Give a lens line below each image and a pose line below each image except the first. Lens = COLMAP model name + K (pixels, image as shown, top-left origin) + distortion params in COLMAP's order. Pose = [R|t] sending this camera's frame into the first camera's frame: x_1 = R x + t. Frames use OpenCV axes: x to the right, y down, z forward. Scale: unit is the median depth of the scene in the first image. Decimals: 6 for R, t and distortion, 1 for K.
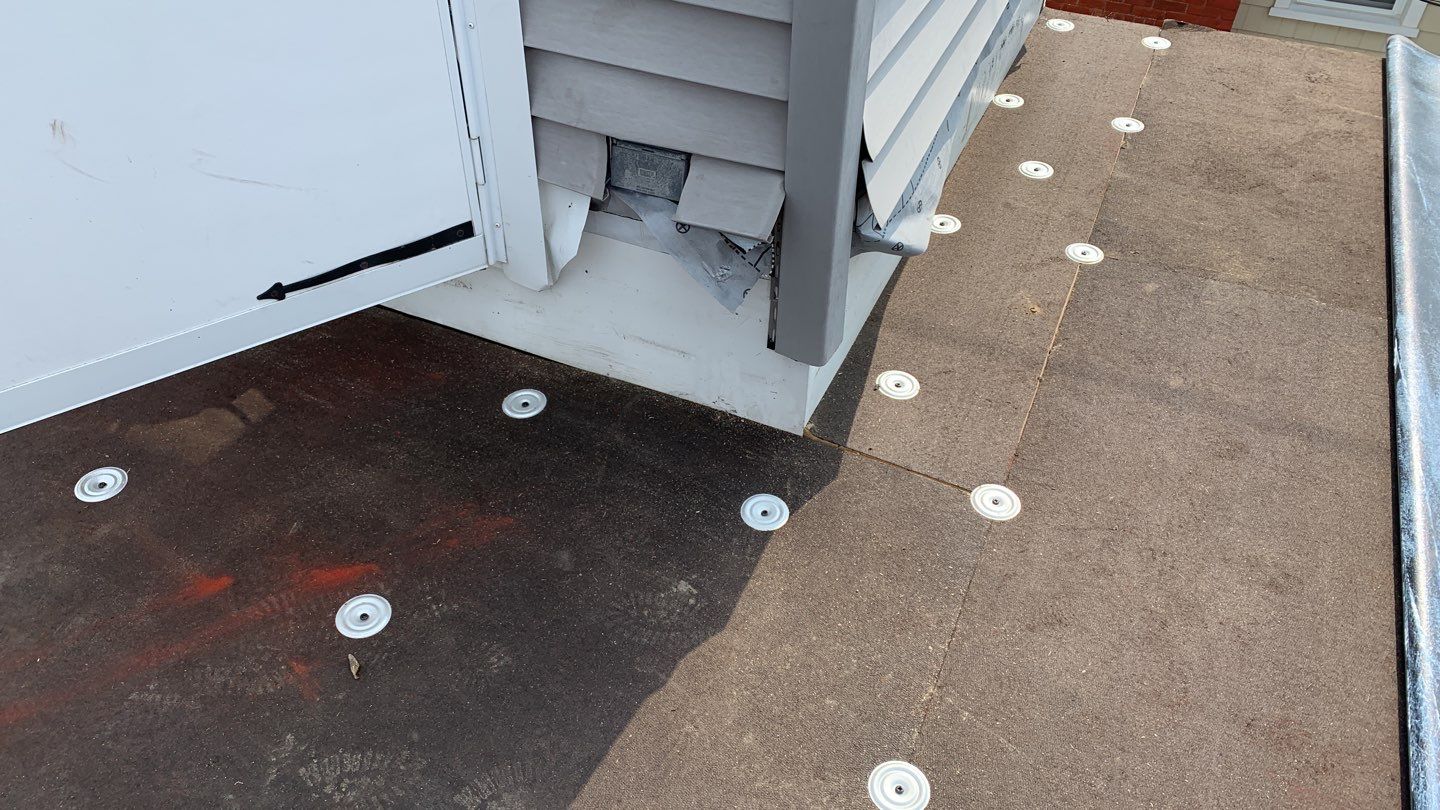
lens RADIAL K [[1100.2, 0, 730.6], [0, 1100.2, 400.5], [0, 0, 1]] dist [0.043102, -0.051784]
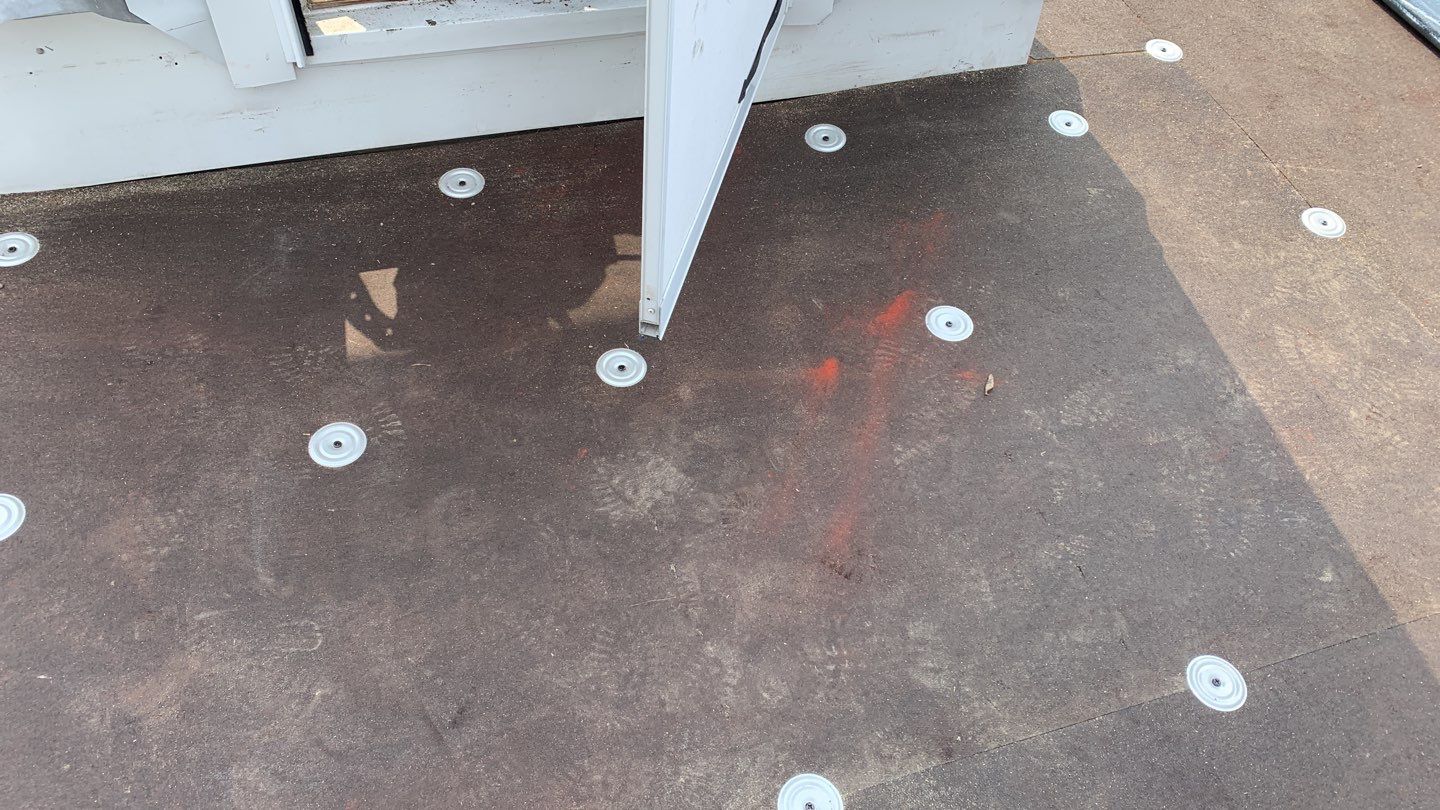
lens RADIAL K [[1100.2, 0, 730.6], [0, 1100.2, 400.5], [0, 0, 1]] dist [0.043102, -0.051784]
pose [[0.750606, -0.495786, 0.436792, -0.733858], [0.394279, 0.866540, 0.306028, -0.120866], [-0.530222, -0.057488, 0.845908, 0.115870]]
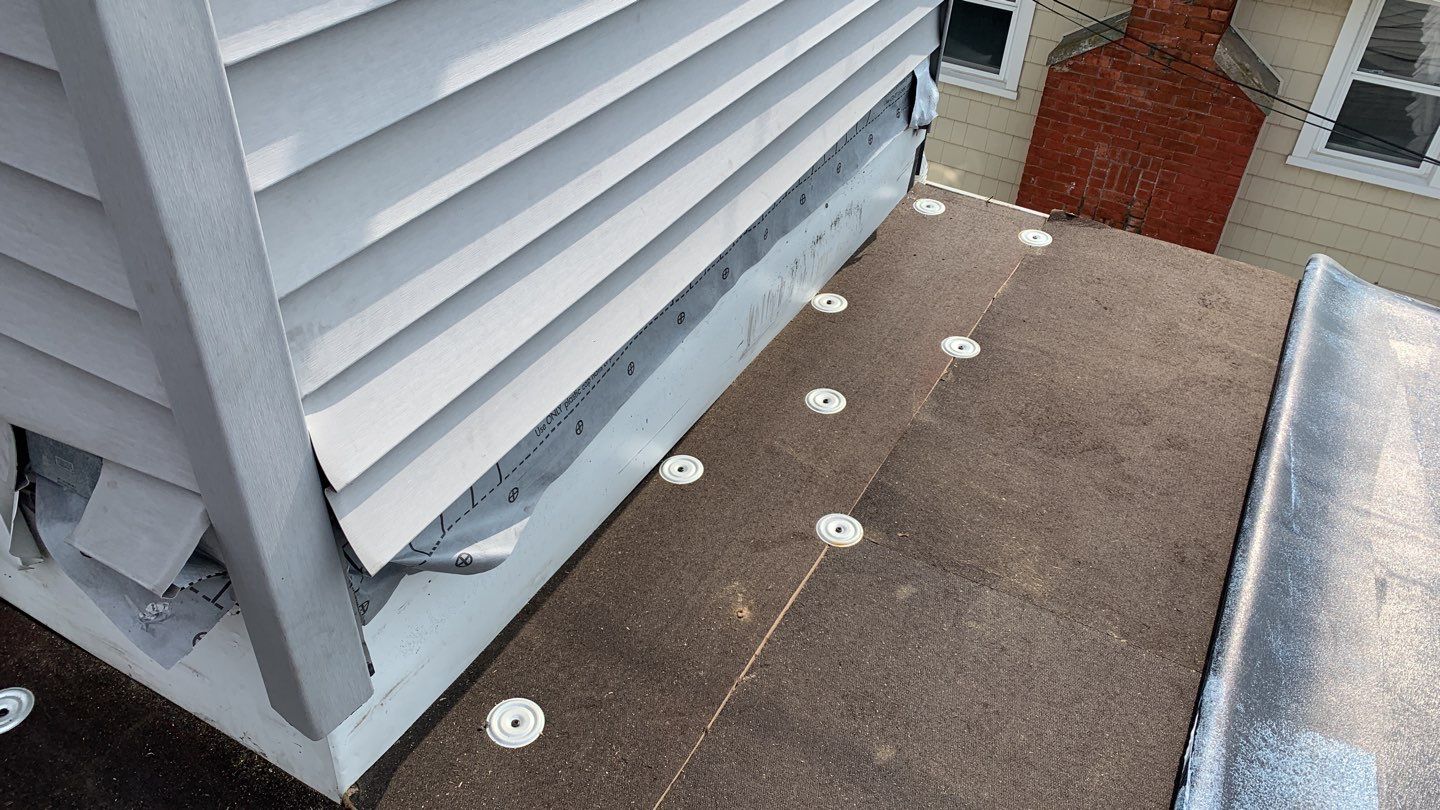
lens RADIAL K [[1100.2, 0, 730.6], [0, 1100.2, 400.5], [0, 0, 1]] dist [0.043102, -0.051784]
pose [[0.995543, 0.082573, -0.045560, 0.275834], [-0.085404, 0.994279, -0.064156, -0.171615], [0.040002, 0.067761, 0.996899, 0.213917]]
